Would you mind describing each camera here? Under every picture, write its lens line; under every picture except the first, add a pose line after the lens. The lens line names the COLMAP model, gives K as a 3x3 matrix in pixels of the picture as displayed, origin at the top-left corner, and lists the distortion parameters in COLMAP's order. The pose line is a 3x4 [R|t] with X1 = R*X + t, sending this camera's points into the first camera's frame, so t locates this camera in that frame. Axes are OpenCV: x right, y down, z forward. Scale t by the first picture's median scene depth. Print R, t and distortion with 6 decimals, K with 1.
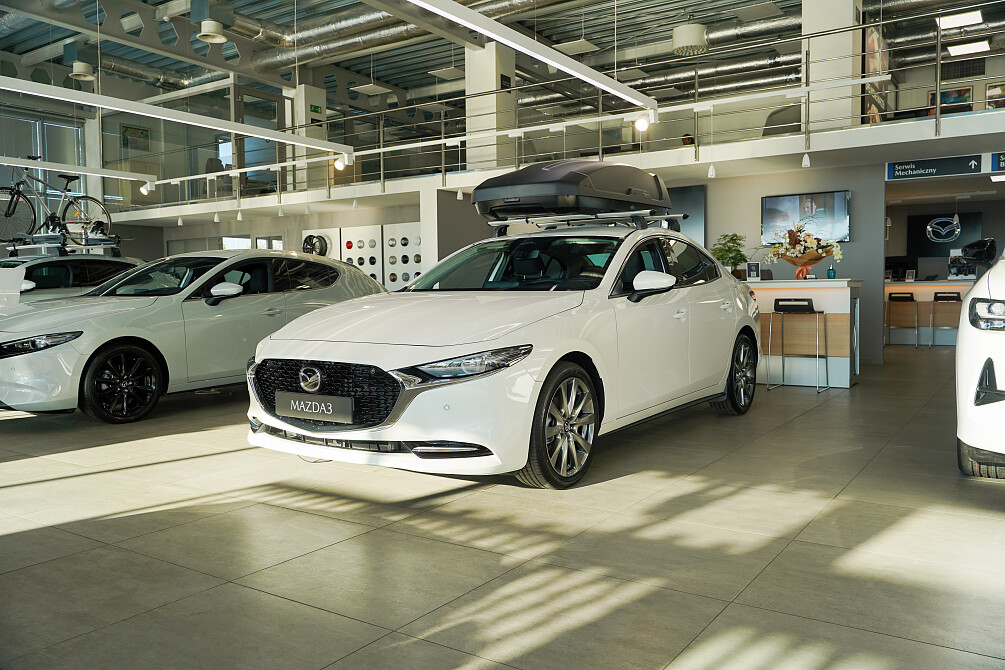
lens RADIAL K [[800.9, 0, 502.5], [0, 800.9, 335.0], [0, 0, 1]] dist [-0.004178, -0.001395]
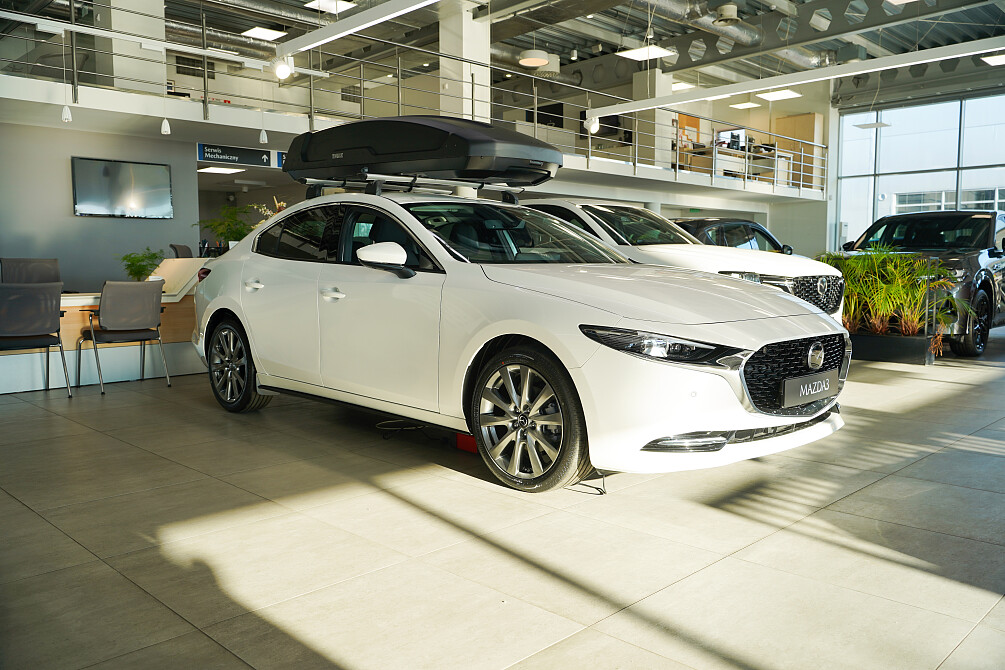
lens RADIAL K [[800.9, 0, 502.5], [0, 800.9, 335.0], [0, 0, 1]] dist [-0.004178, -0.001395]
pose [[0.200518, -0.074129, 0.976881, -1.119094], [0.056096, 0.996366, 0.064093, -0.044840], [-0.978083, 0.041947, 0.203948, 1.085716]]
